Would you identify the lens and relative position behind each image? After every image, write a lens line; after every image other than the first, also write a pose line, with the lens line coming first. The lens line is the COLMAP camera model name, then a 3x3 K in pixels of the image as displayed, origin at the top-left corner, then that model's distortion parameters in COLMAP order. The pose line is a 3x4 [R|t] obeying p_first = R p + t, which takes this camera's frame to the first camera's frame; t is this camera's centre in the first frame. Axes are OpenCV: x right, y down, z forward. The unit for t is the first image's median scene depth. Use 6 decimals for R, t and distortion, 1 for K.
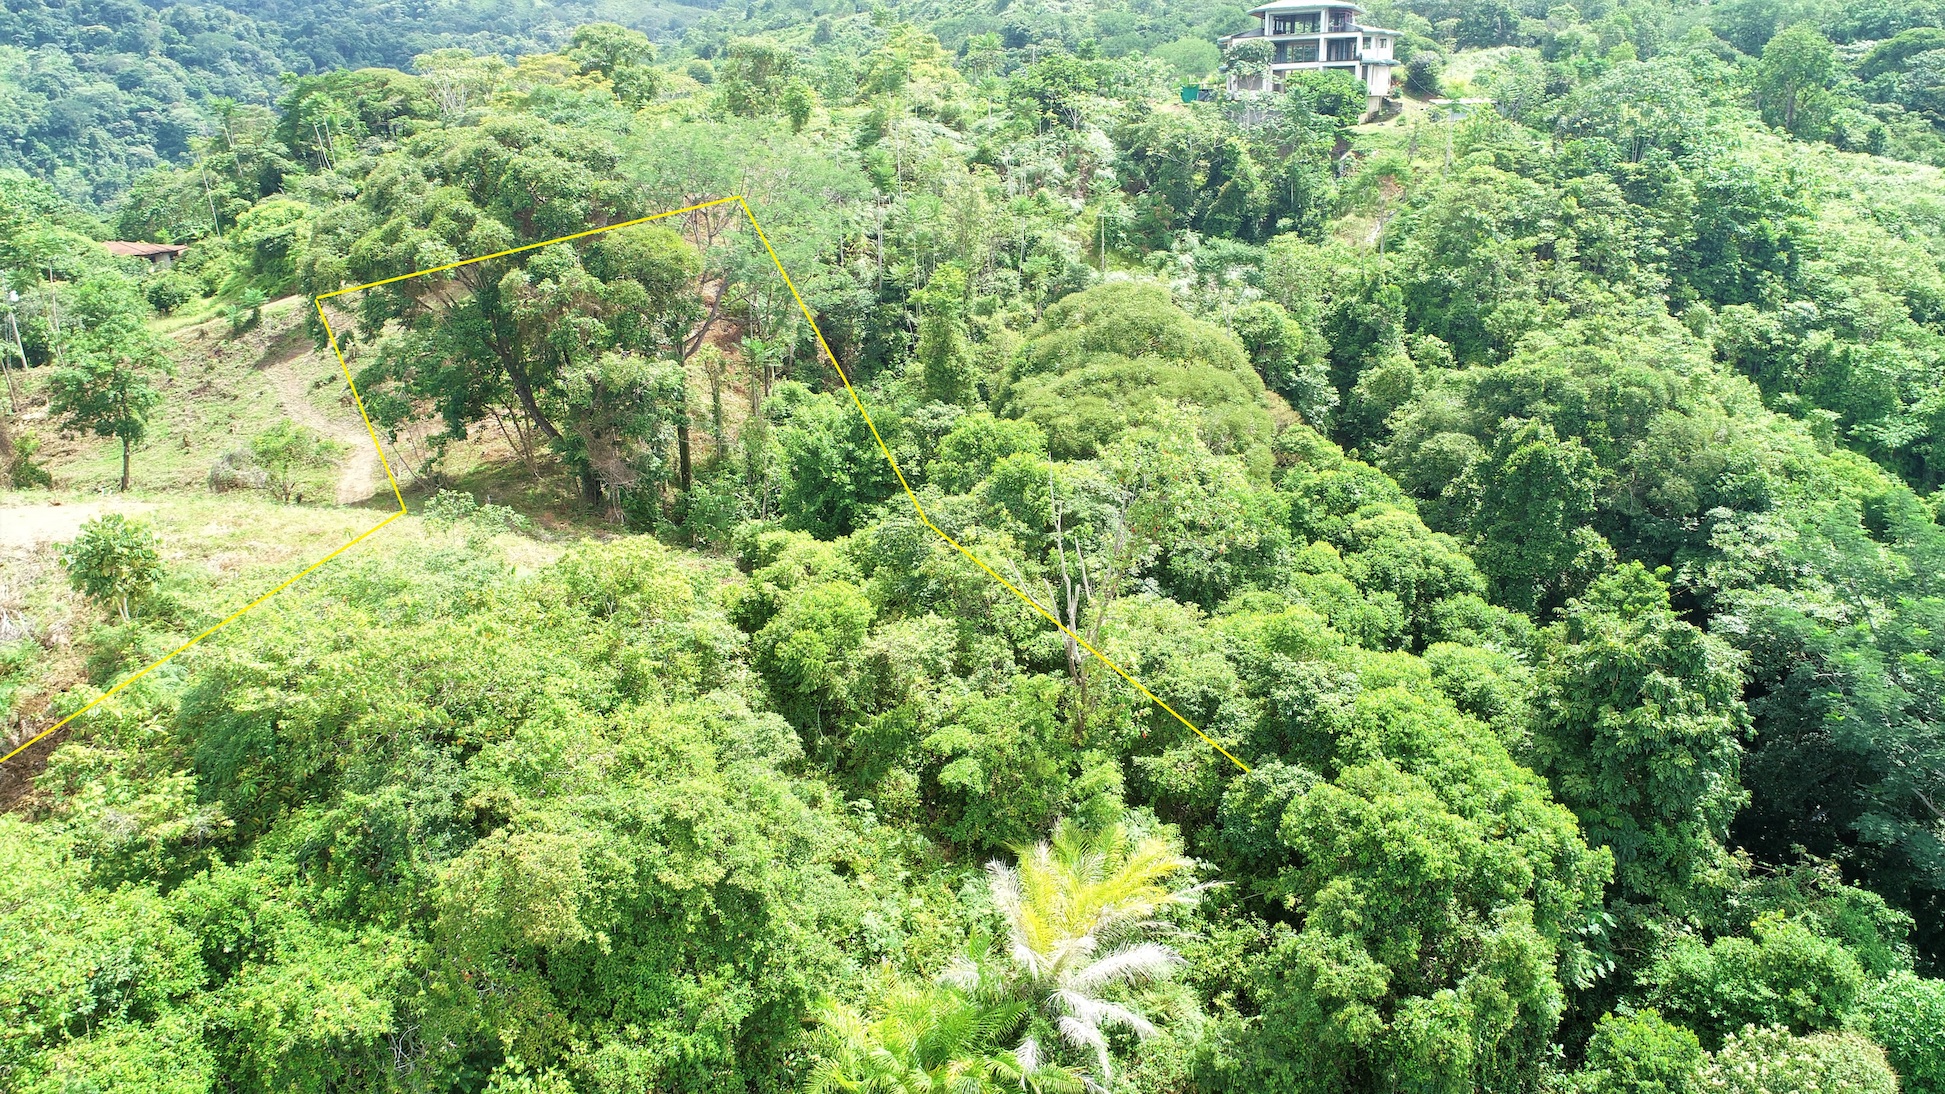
lens RADIAL K [[1303.3, 0, 972.5], [0, 1303.3, 547.0], [0, 0, 1]] dist [-0.007440, 0.005196]
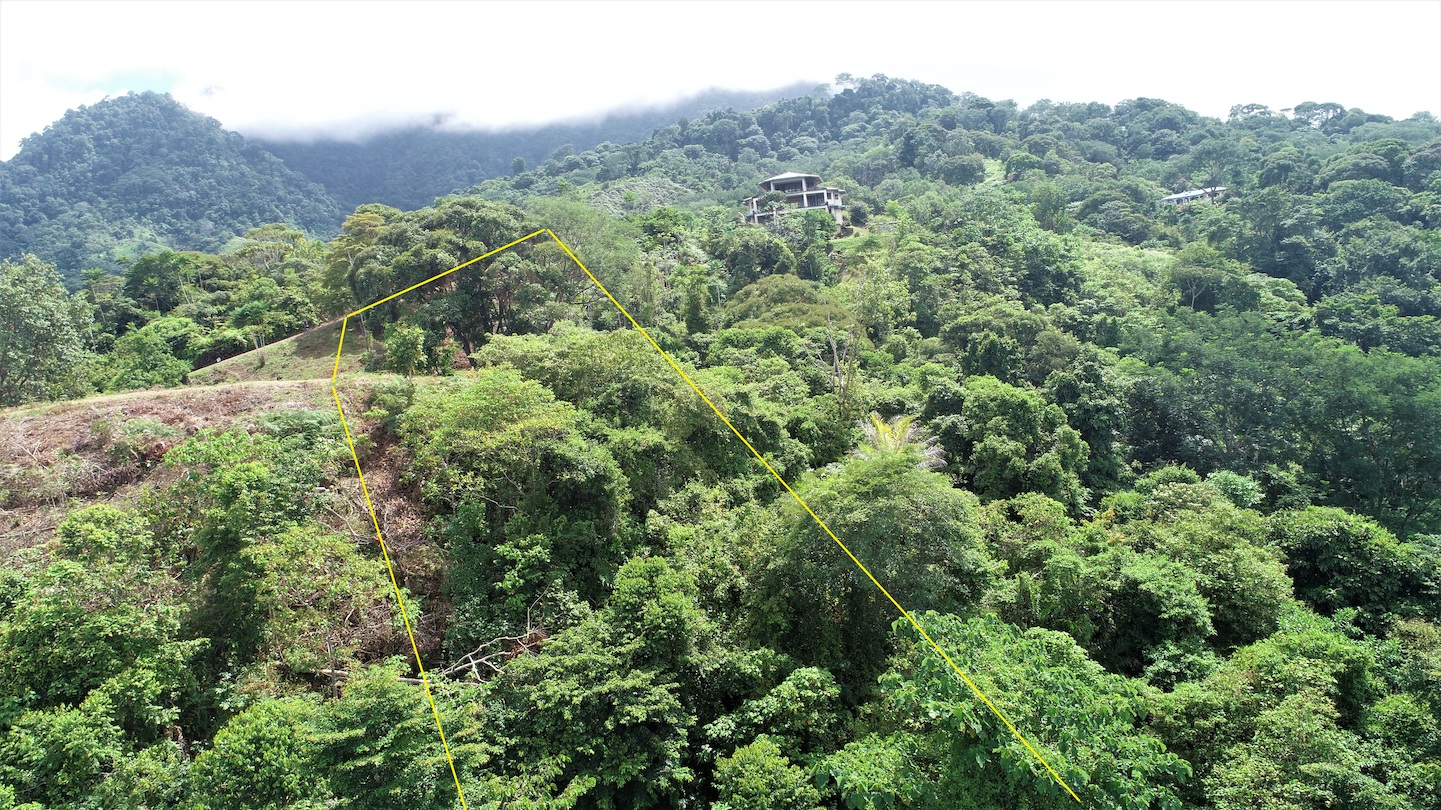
lens RADIAL K [[965.6, 0, 720.5], [0, 965.6, 405.0], [0, 0, 1]] dist [-0.007440, 0.005196]
pose [[0.971911, -0.091304, 0.216917, -0.189257], [0.137001, 0.968911, -0.206013, 0.171618], [-0.191364, 0.229944, 0.954204, -0.188891]]
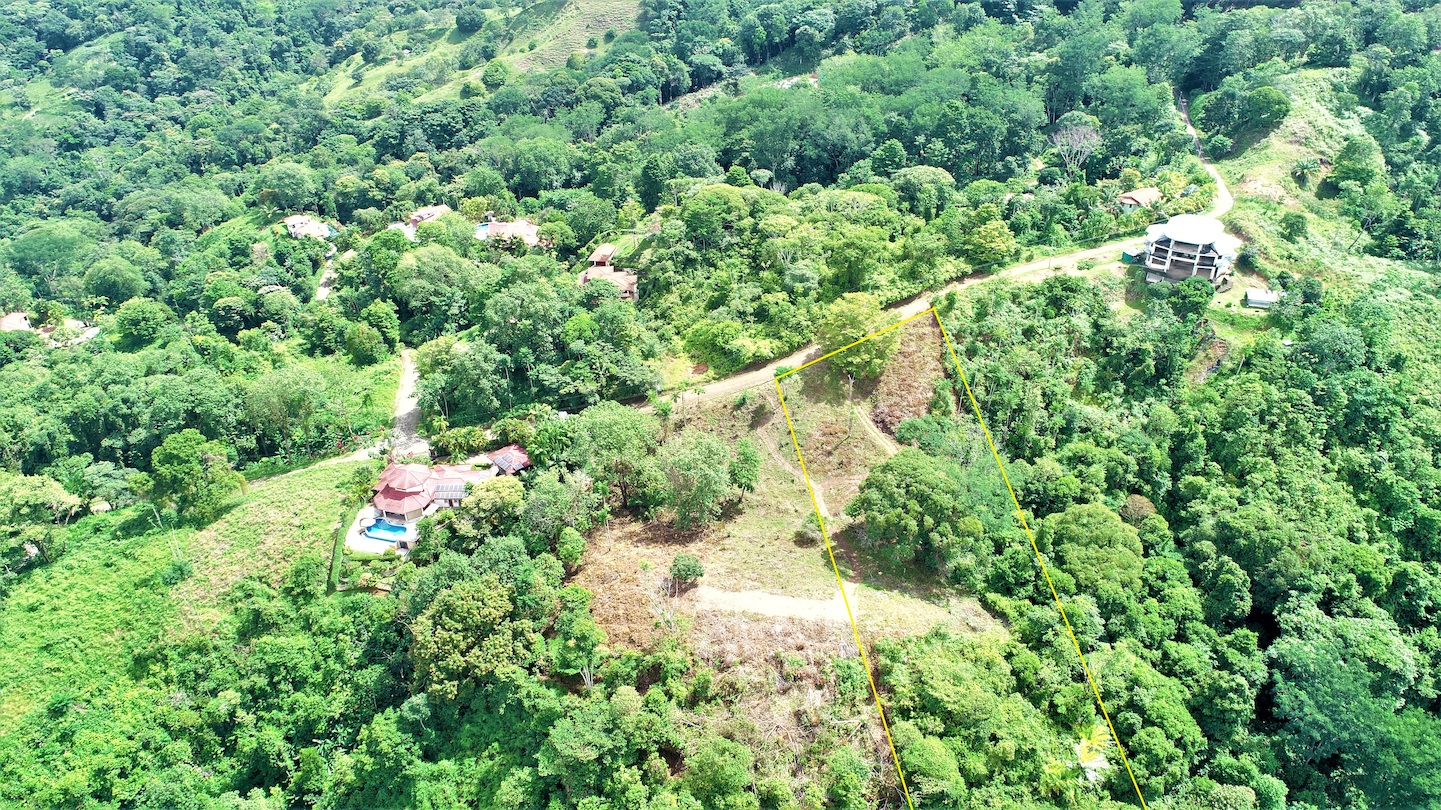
lens RADIAL K [[965.6, 0, 720.5], [0, 965.6, 405.0], [0, 0, 1]] dist [-0.007440, 0.005196]
pose [[0.985437, 0.092983, -0.142368, -0.318455], [-0.054573, 0.965899, 0.253102, -0.653774], [0.161047, -0.241646, 0.956907, -0.869367]]
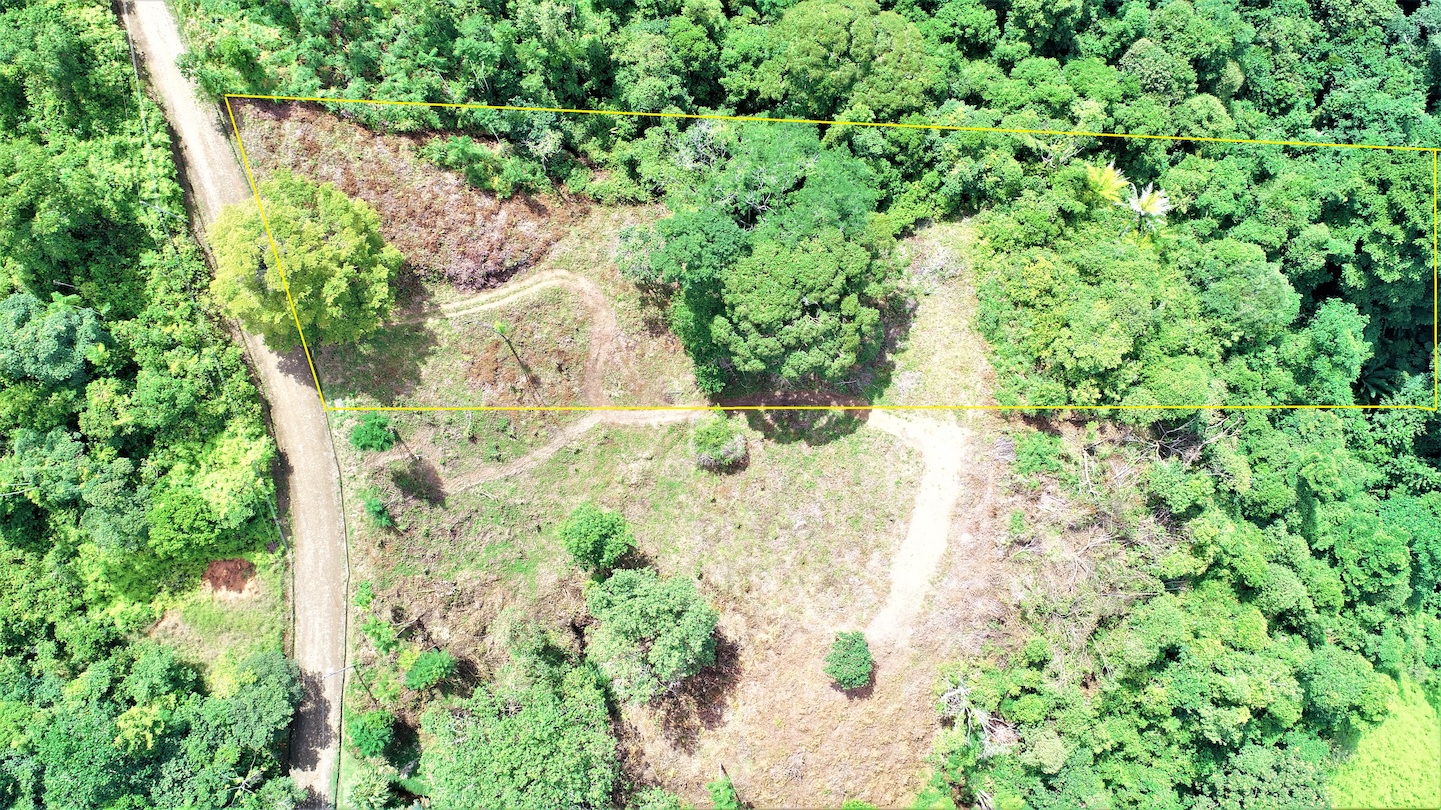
lens RADIAL K [[965.6, 0, 720.5], [0, 965.6, 405.0], [0, 0, 1]] dist [-0.007440, 0.005196]
pose [[0.275465, -0.954935, 0.110540, -0.455135], [0.320464, 0.199631, 0.925986, -1.044312], [-0.906323, -0.219652, 0.361014, 0.308269]]
